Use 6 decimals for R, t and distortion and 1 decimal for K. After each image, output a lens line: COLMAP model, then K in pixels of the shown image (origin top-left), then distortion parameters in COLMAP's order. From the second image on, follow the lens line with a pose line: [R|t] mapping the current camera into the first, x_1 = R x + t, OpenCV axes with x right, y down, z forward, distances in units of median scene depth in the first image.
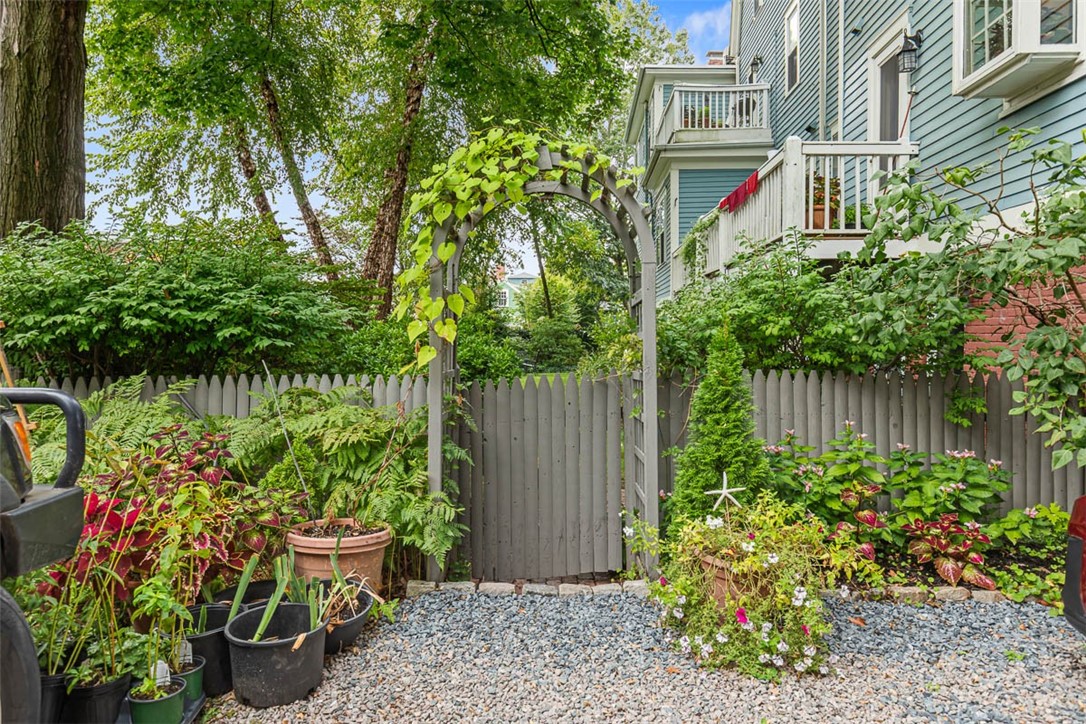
lens RADIAL K [[743.5, 0, 543.6], [0, 743.5, 355.4], [0, 0, 1]] dist [-0.005801, -0.001001]
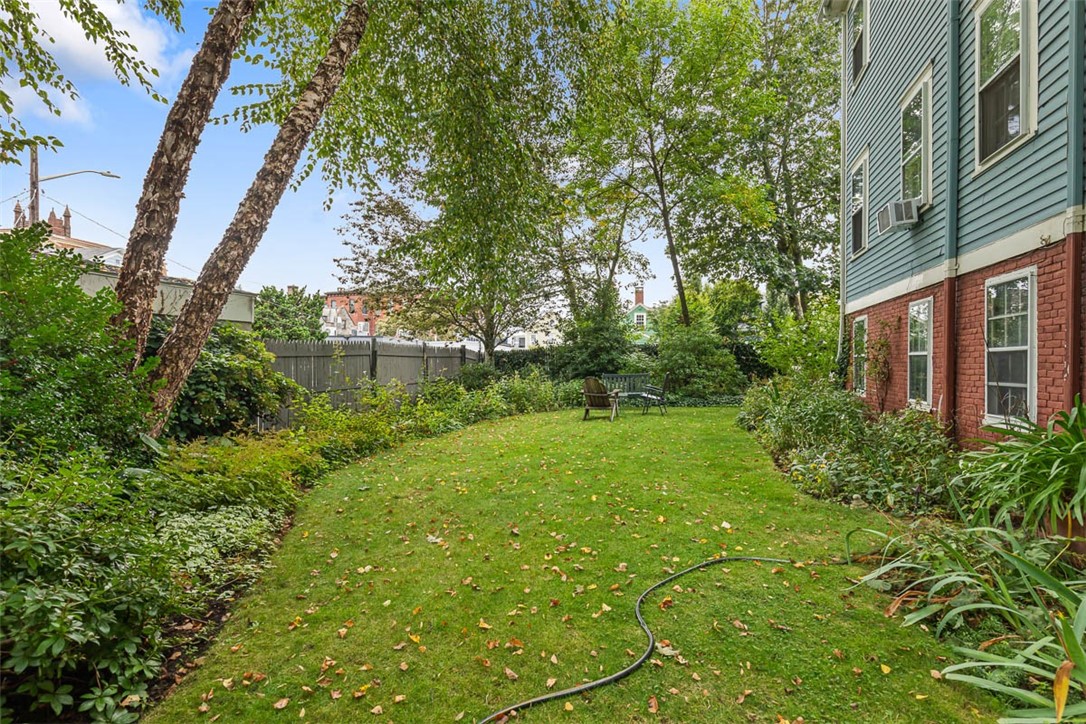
lens RADIAL K [[501.9, 0, 543.8], [0, 501.9, 363.0], [0, 0, 1]] dist [-0.001857, -0.000524]
pose [[0.964690, 0.003389, -0.263366, 0.003171], [-0.008126, 0.999824, -0.016898, -0.006764], [0.263262, 0.018441, 0.964548, 0.538352]]
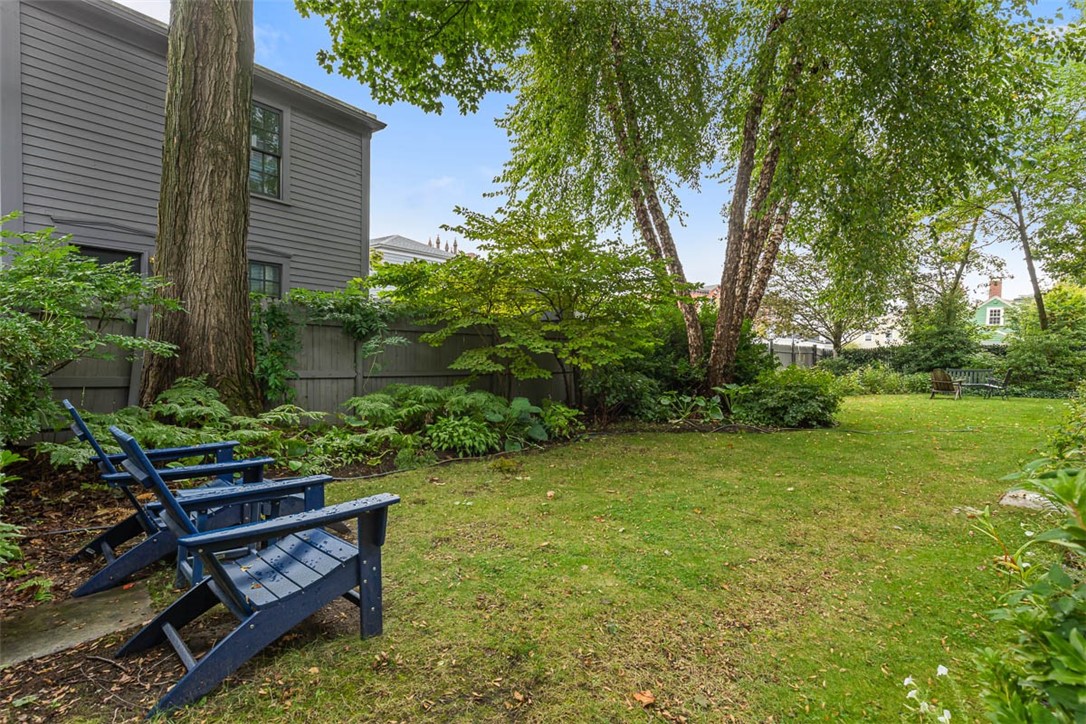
lens RADIAL K [[501.9, 0, 542.5], [0, 501.9, 365.5], [0, 0, 1]] dist [-0.001857, -0.000524]
pose [[0.683852, 0.035394, -0.728762, 0.038965], [-0.037150, 0.999216, 0.013668, 0.000681], [0.728675, 0.017726, 0.684631, 0.243939]]
